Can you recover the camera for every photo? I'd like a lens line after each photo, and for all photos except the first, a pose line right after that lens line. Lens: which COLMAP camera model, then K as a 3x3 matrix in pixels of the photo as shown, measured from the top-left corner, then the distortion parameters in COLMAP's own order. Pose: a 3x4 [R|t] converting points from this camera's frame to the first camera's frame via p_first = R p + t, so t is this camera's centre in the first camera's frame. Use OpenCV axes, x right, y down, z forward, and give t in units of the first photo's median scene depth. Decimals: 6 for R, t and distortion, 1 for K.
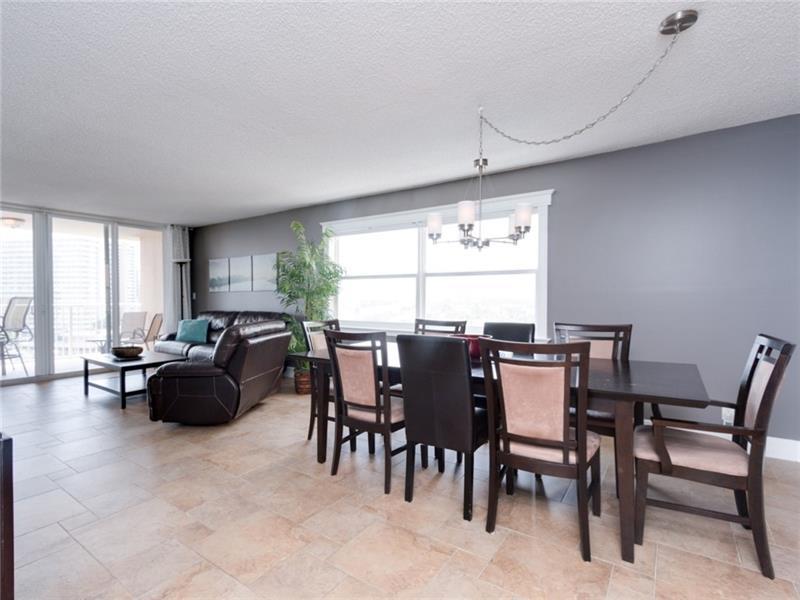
lens RADIAL K [[405.2, 0, 358.0], [0, 405.2, 304.3], [0, 0, 1]] dist [0.004571, 0.000928]
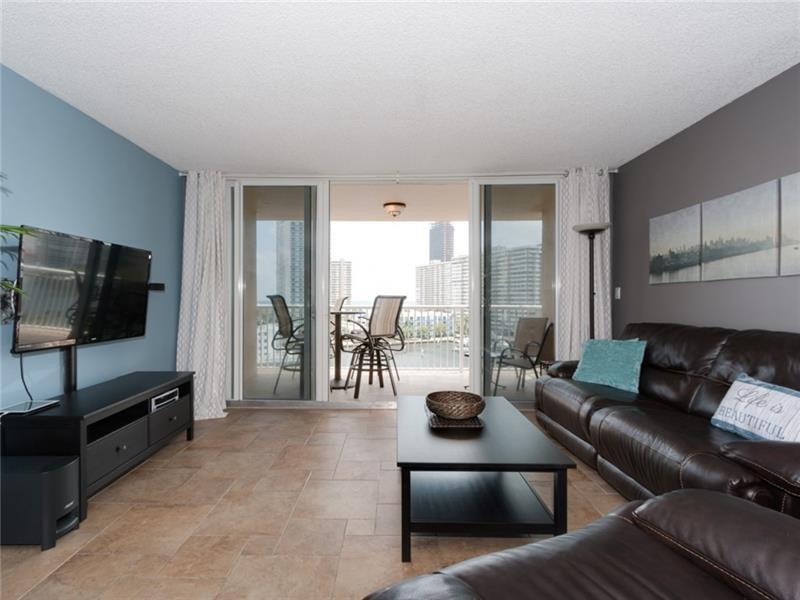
lens RADIAL K [[385.9, 0, 400.0], [0, 385.9, 300.0], [0, 0, 1]] dist [0.003105, 0.000409]
pose [[0.591907, 0.004020, -0.805996, -0.170509], [-0.016924, 0.999829, -0.007442, -0.002891], [0.805828, 0.018046, 0.591874, 0.489381]]
